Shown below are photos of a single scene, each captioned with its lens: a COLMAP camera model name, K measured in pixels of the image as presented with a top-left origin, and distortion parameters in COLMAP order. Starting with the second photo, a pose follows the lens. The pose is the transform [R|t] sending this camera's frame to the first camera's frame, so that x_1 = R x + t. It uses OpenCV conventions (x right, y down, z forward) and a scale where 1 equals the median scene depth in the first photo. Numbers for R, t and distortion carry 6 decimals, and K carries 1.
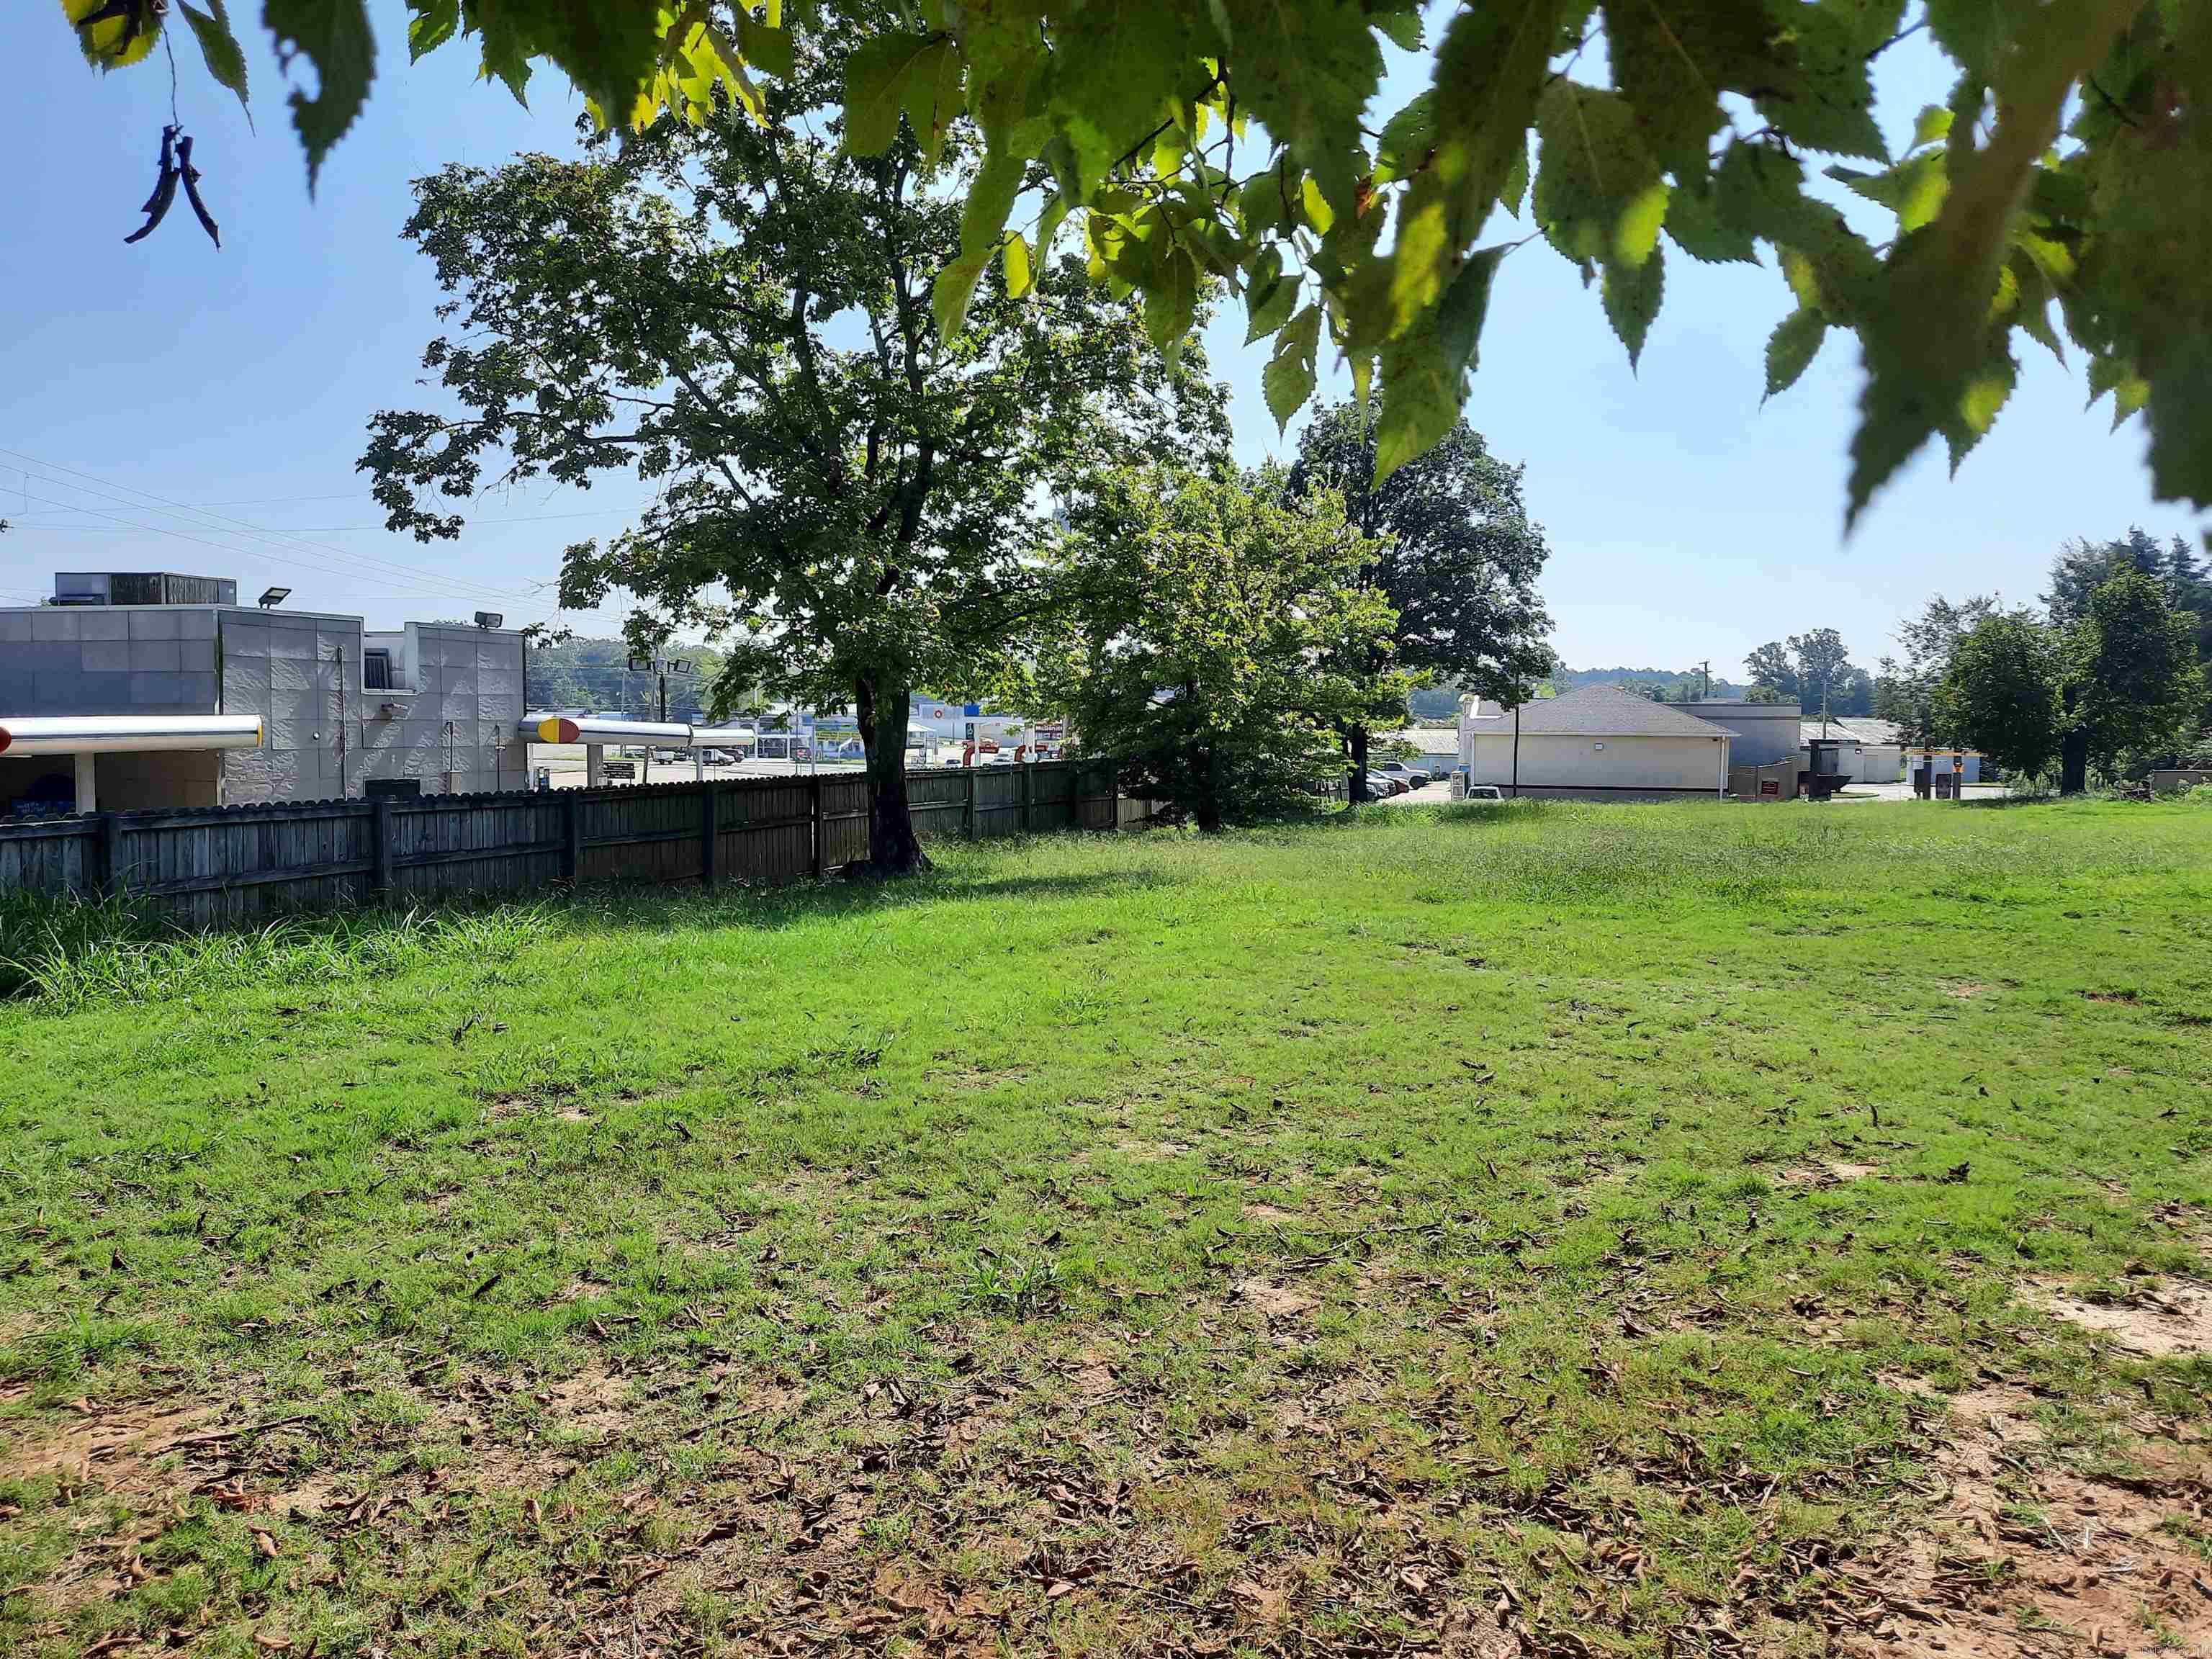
lens RADIAL K [[1620.6, 0, 1102.9], [0, 1620.6, 818.8], [0, 0, 1]] dist [0.057622, -0.058171]
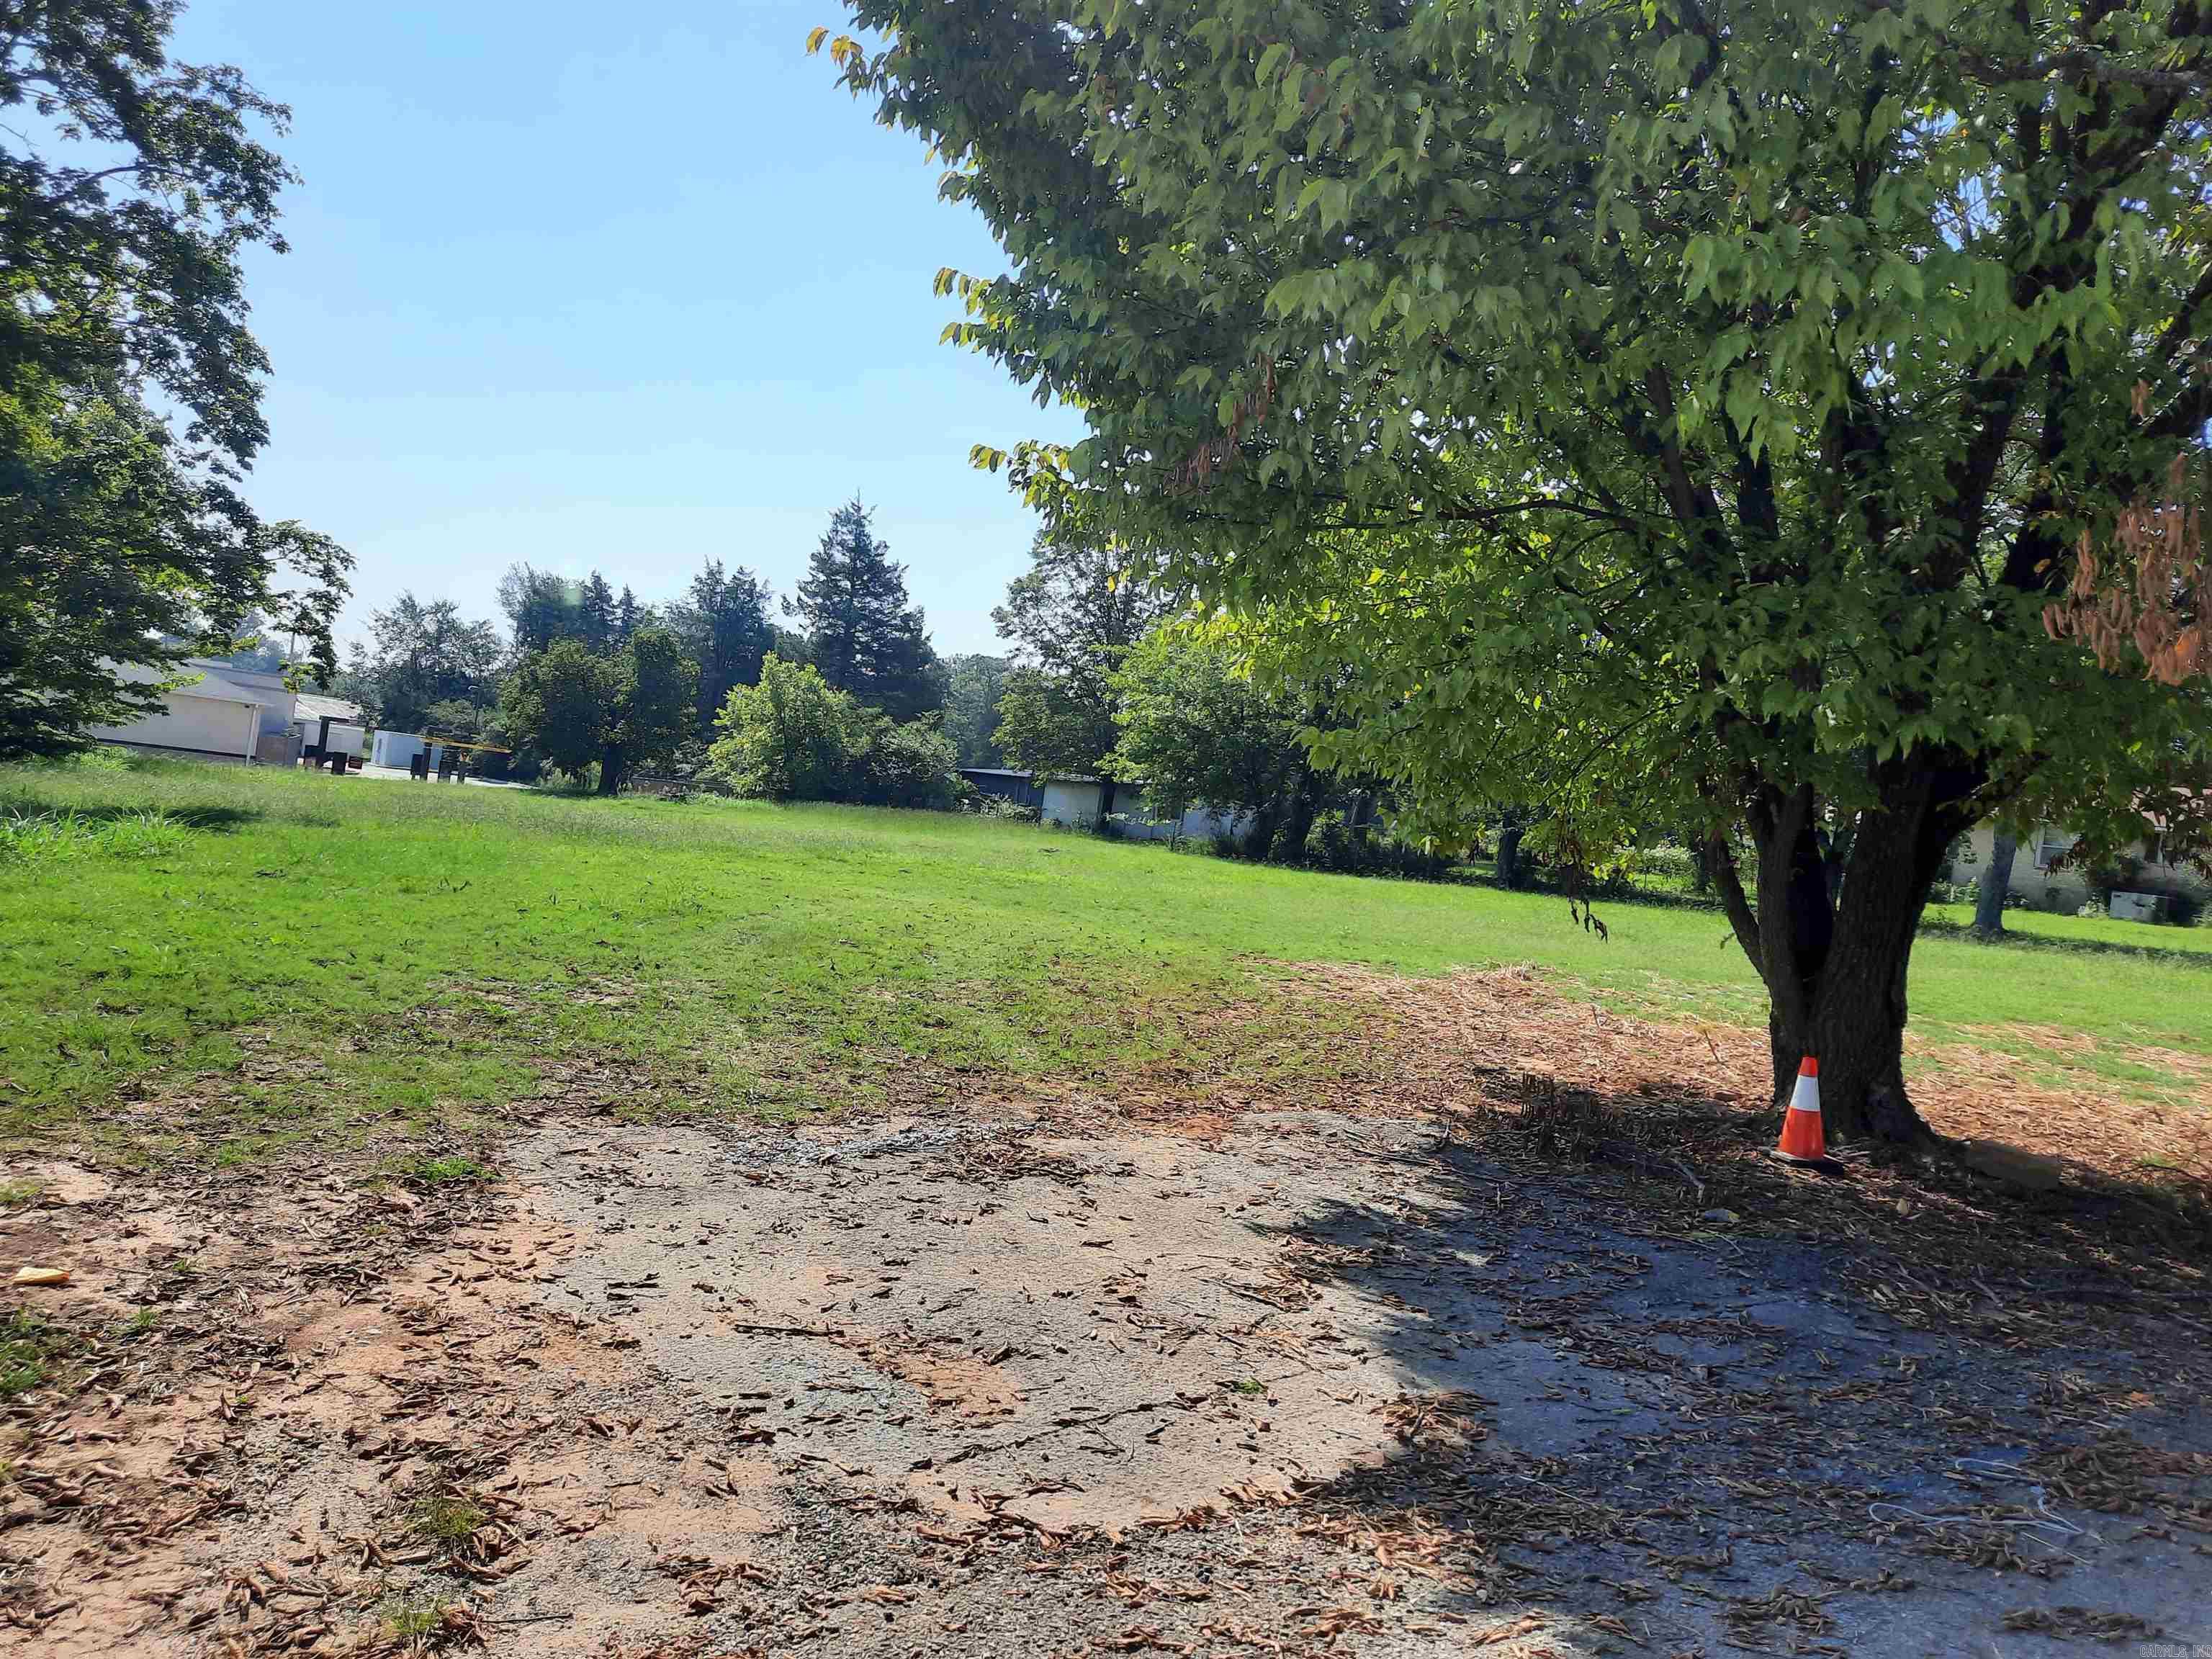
lens RADIAL K [[1630.2, 0, 1129.5], [0, 1630.2, 812.4], [0, 0, 1]] dist [0.041967, -0.049923]
pose [[0.588814, 0.071722, 0.805080, -1.215474], [-0.079796, 0.996347, -0.030401, 0.044635], [-0.804320, -0.046342, 0.592386, -0.469890]]
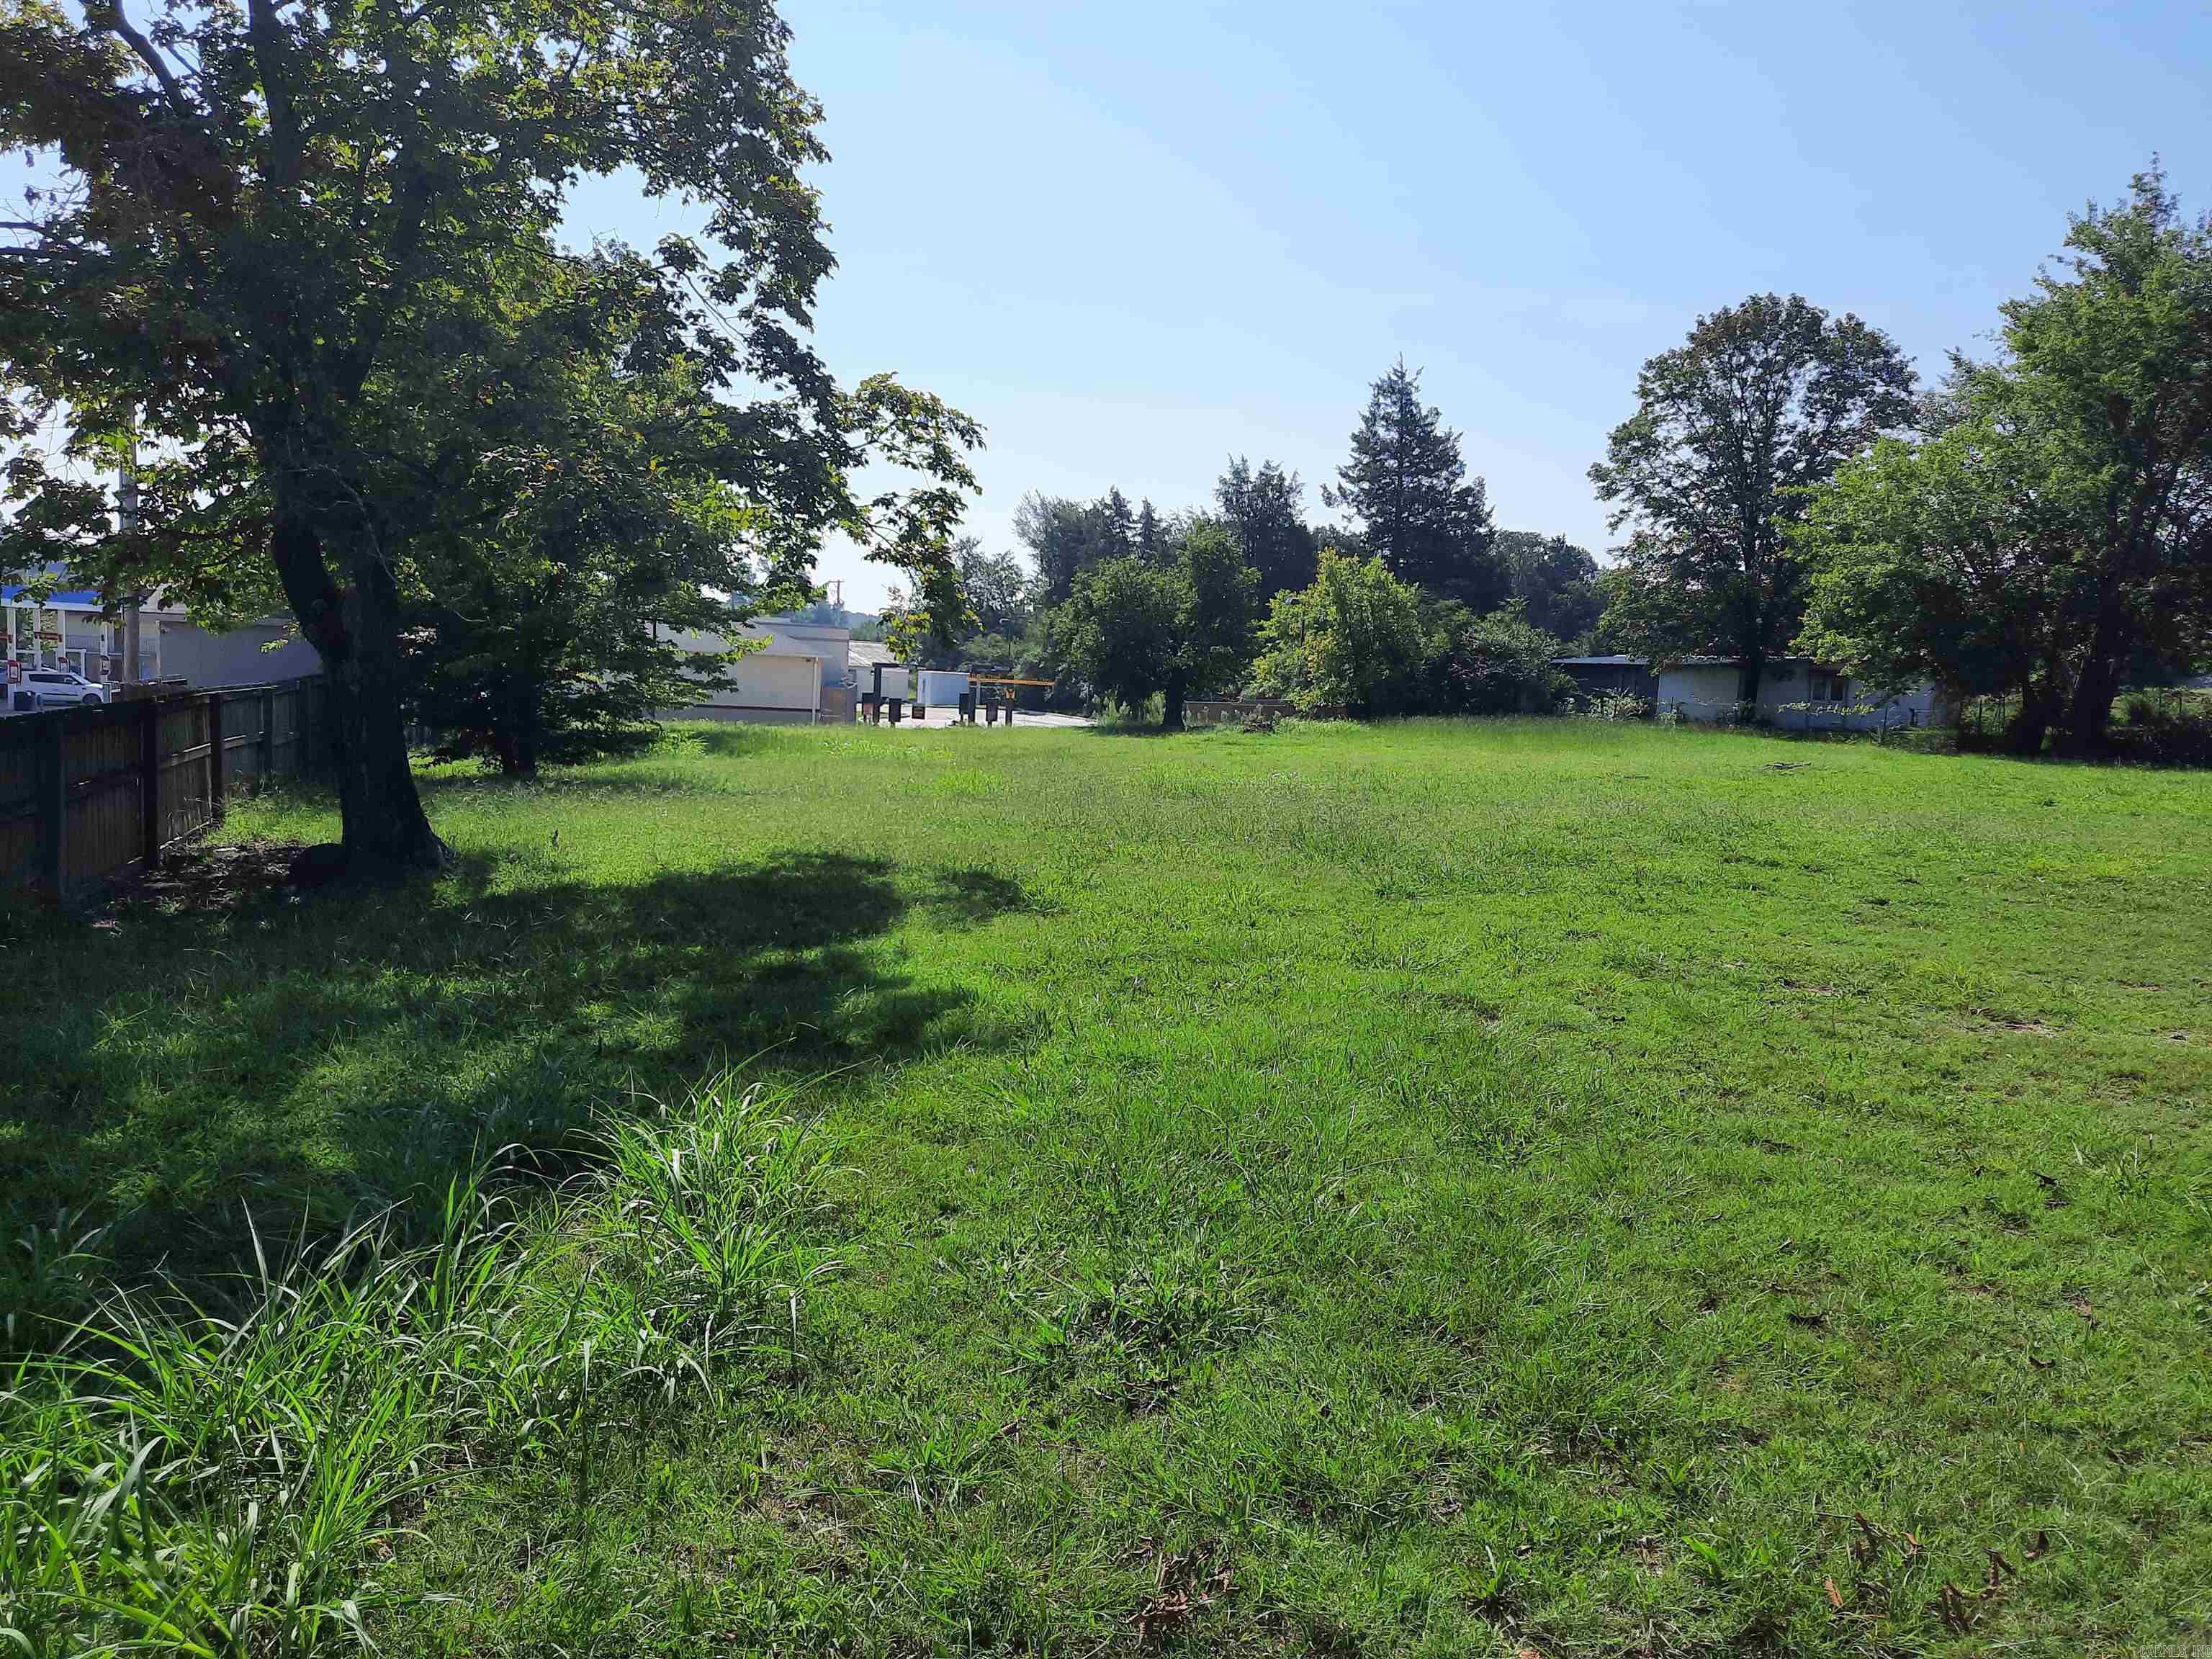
lens RADIAL K [[1620.6, 0, 1102.9], [0, 1620.6, 818.8], [0, 0, 1]] dist [0.057622, -0.058171]
pose [[0.811614, -0.022338, 0.583766, -0.680595], [-0.010155, 0.998578, 0.052329, -0.048281], [-0.584105, -0.048399, 0.810234, 0.762147]]
